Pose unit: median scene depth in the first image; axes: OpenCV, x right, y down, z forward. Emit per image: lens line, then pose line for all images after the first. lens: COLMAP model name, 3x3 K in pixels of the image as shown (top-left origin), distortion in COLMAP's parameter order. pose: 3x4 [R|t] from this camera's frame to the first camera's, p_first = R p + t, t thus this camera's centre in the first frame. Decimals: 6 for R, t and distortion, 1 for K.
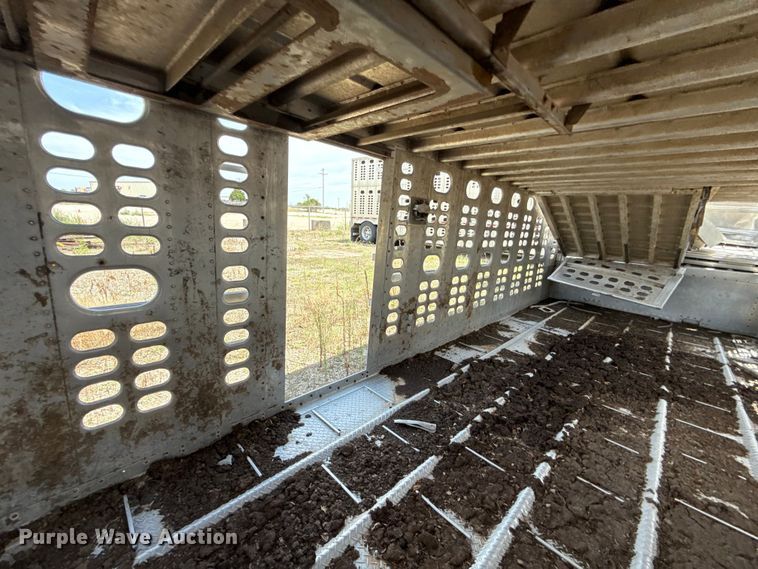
lens RADIAL K [[305.6, 0, 378.1], [0, 305.6, 286.2], [0, 0, 1]] dist [0.000698, 0.000641]
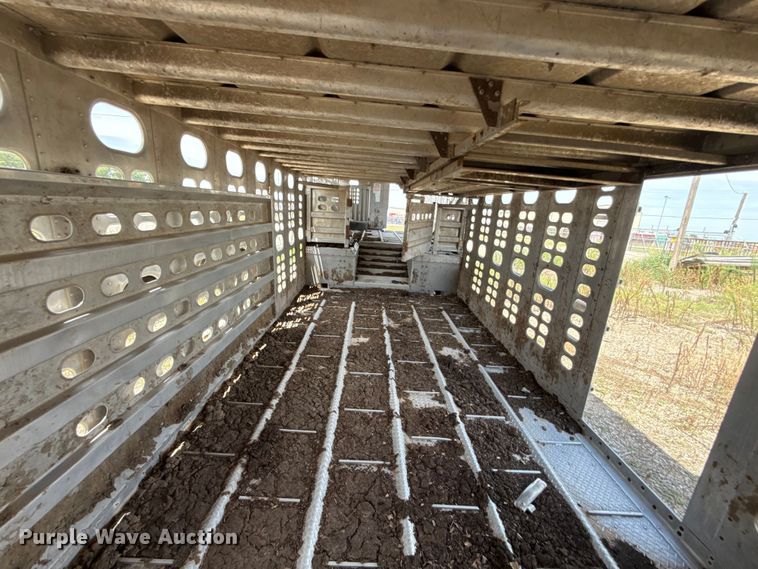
lens RADIAL K [[305.6, 0, 381.6], [0, 305.6, 286.4], [0, 0, 1]] dist [0.000698, 0.000641]
pose [[-0.684593, 0.068709, -0.725680, 0.814418], [-0.269199, 0.901337, 0.339298, -0.194549], [0.677395, 0.427634, -0.598553, 0.824751]]
